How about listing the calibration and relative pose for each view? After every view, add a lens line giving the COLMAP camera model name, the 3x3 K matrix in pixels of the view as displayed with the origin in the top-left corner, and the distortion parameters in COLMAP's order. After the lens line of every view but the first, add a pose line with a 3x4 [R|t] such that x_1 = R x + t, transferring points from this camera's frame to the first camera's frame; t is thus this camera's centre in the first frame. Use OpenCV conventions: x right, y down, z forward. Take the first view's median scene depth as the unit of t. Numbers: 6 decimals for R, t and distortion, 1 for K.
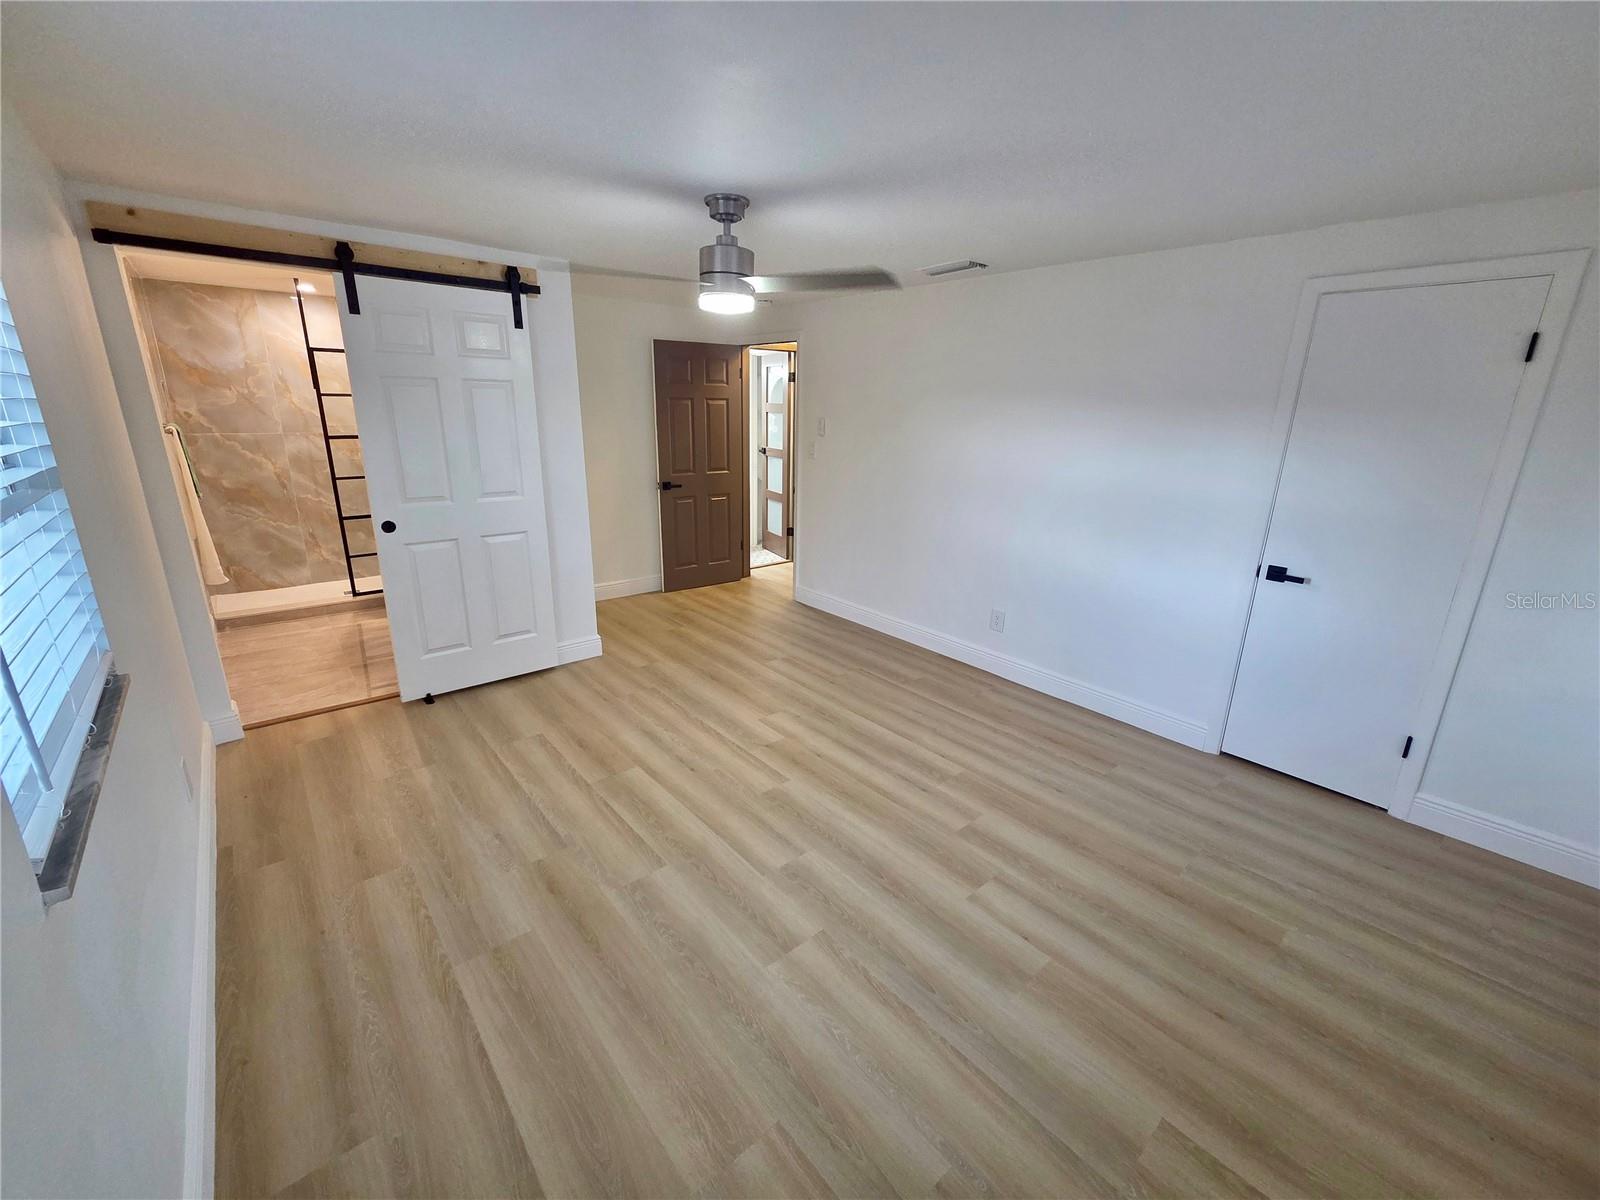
lens RADIAL K [[655.1, 0, 803.6], [0, 655.1, 590.5], [0, 0, 1]] dist [0.002347, 0.000047]
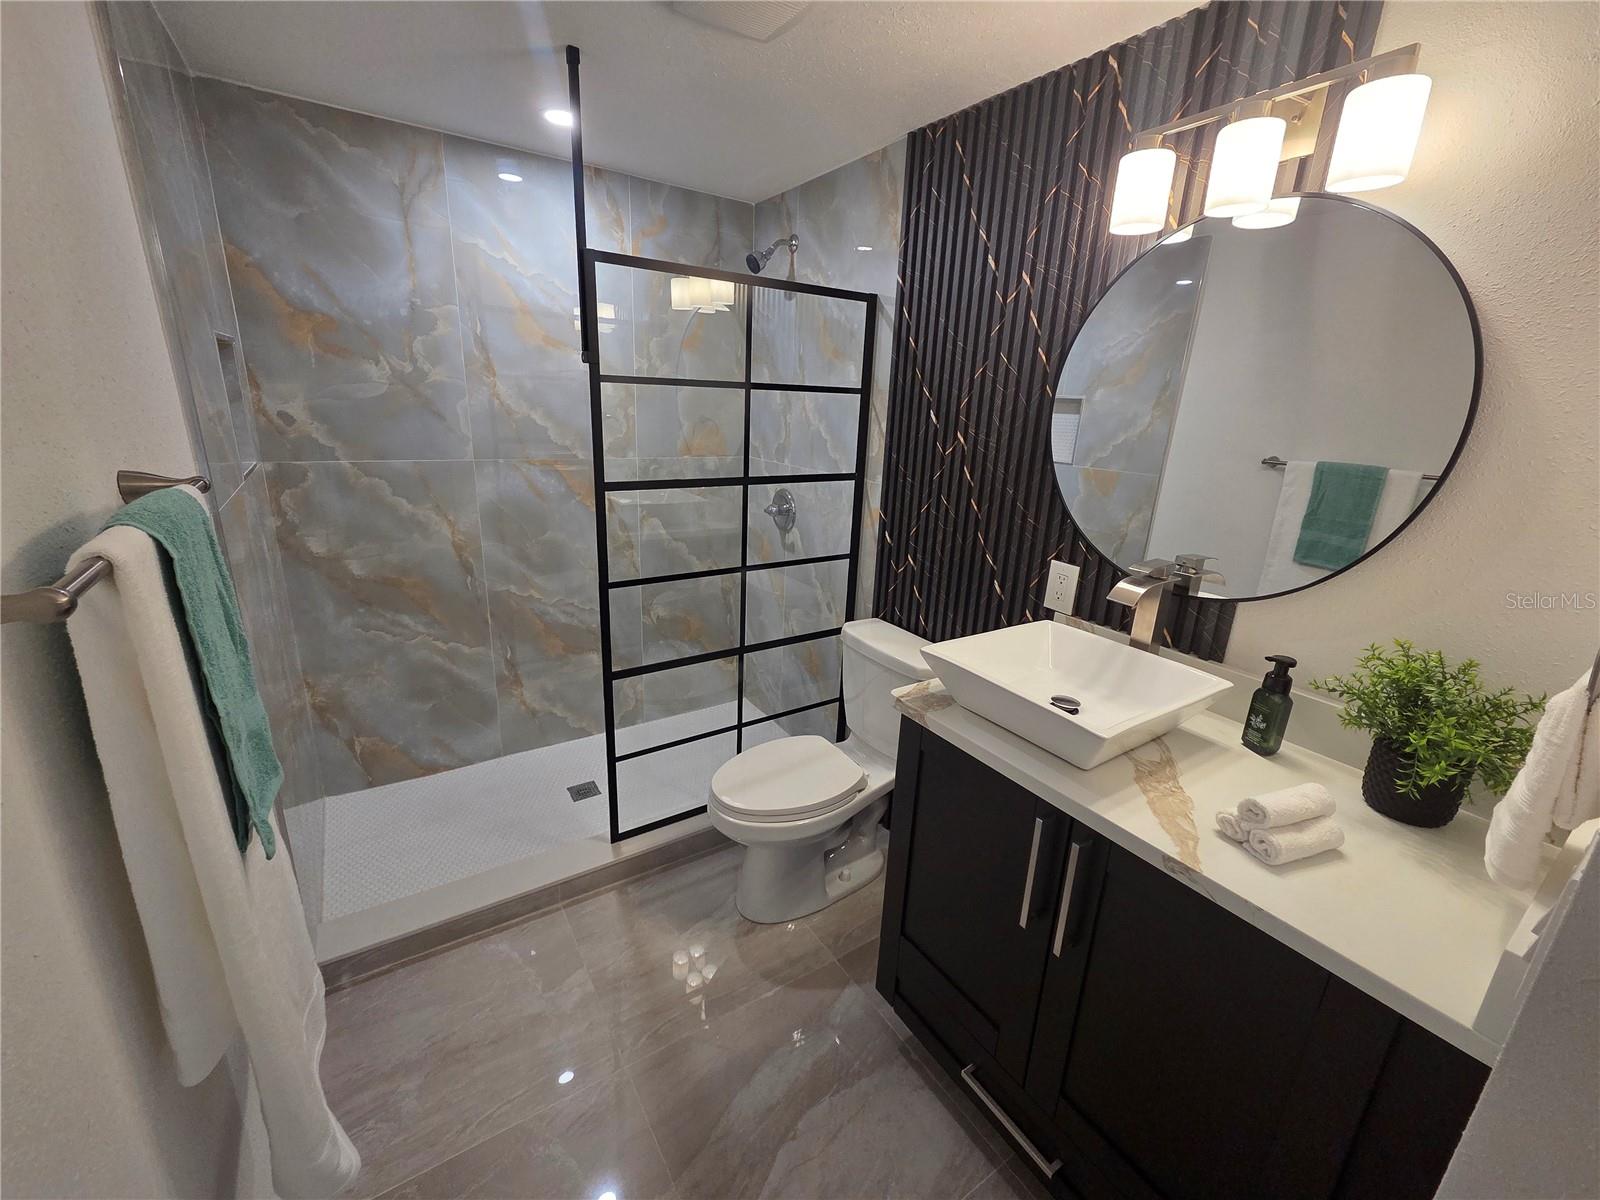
lens RADIAL K [[655.1, 0, 803.6], [0, 655.1, 590.5], [0, 0, 1]] dist [0.002347, 0.000047]
pose [[0.993236, 0.053627, -0.102986, -0.524279], [-0.053490, 0.998560, 0.004101, -0.166861], [0.103058, 0.001435, 0.994674, 0.578749]]
